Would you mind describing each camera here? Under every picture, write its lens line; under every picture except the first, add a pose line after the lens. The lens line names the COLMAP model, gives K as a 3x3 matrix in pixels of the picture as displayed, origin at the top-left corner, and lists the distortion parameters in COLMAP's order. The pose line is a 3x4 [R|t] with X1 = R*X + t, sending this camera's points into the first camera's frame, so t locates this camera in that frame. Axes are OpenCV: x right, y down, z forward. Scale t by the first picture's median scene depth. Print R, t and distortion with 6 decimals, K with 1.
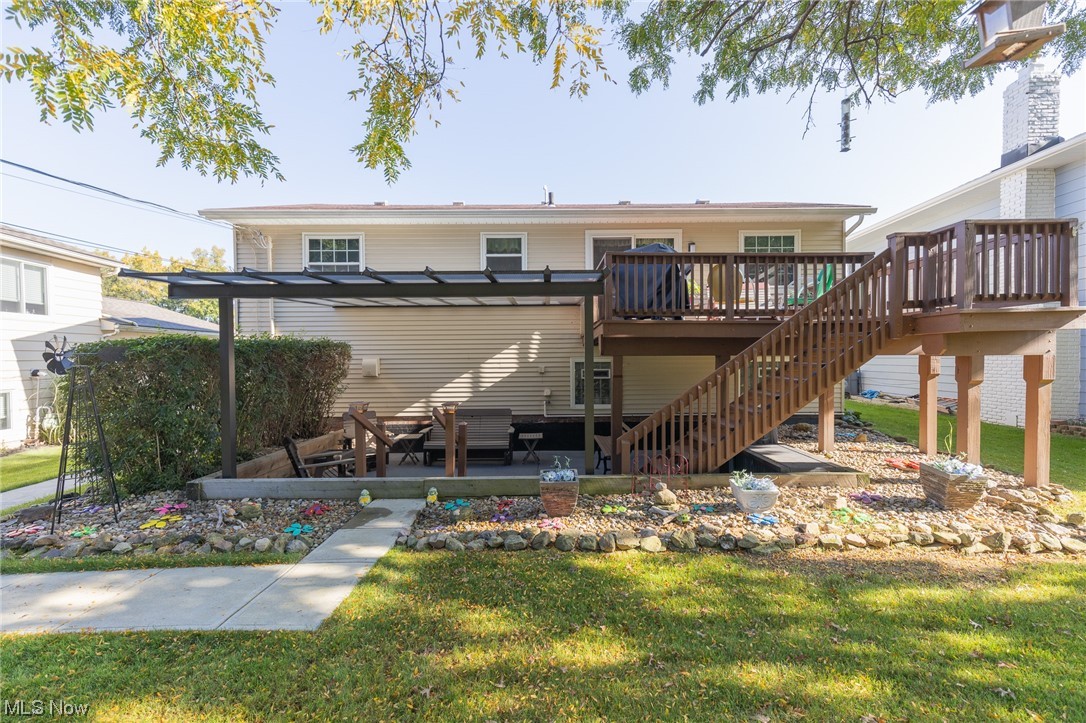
lens RADIAL K [[483.2, 0, 544.8], [0, 483.2, 365.6], [0, 0, 1]] dist [0.006842, -0.000281]
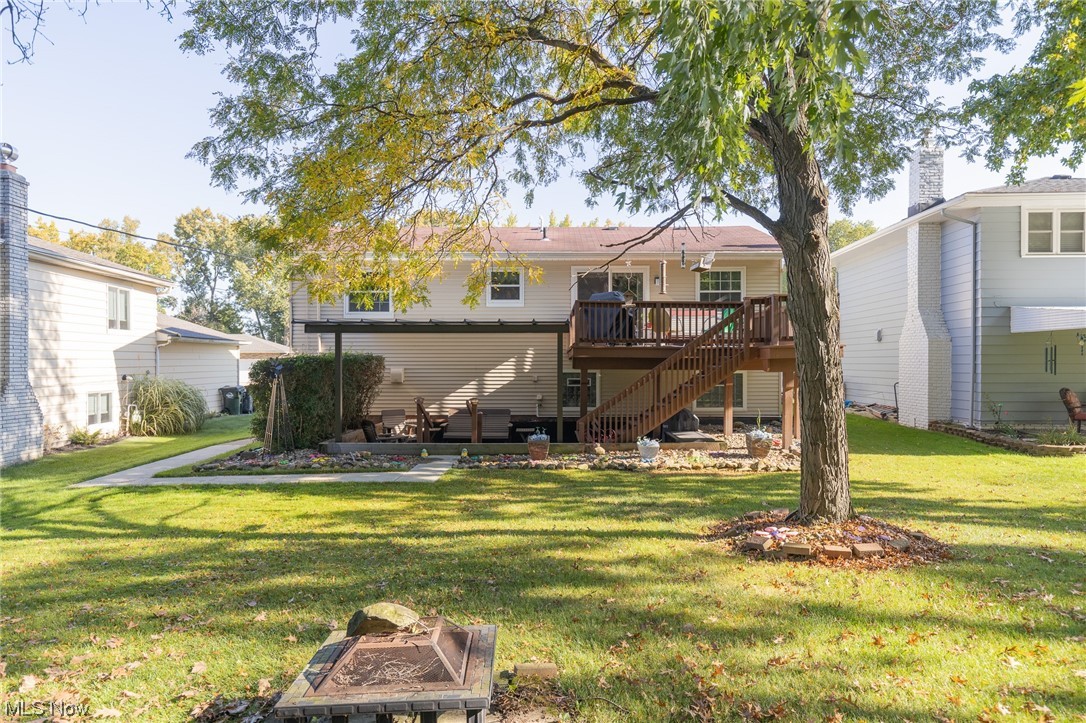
lens RADIAL K [[703.1, 0, 539.4], [0, 703.1, 362.2], [0, 0, 1]] dist [0.010552, 0.000877]
pose [[0.999771, 0.007937, -0.019883, 0.050731], [-0.008230, 0.999858, -0.014688, -0.007422], [0.019764, 0.014848, 0.999694, -0.989849]]
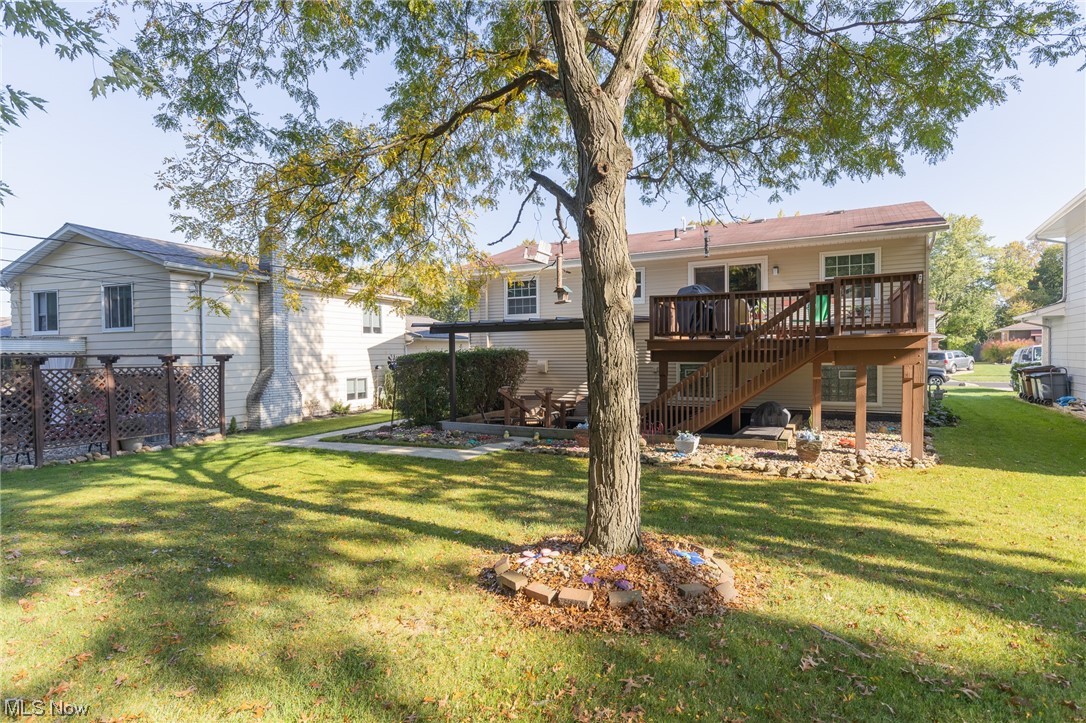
lens RADIAL K [[573.4, 0, 543.0], [0, 573.4, 363.5], [0, 0, 1]] dist [0.005929, 0.000461]
pose [[0.875876, 0.008126, -0.482468, 0.605299], [-0.004205, 0.999949, 0.009206, -0.026027], [0.482518, -0.006035, 0.875865, -0.666143]]
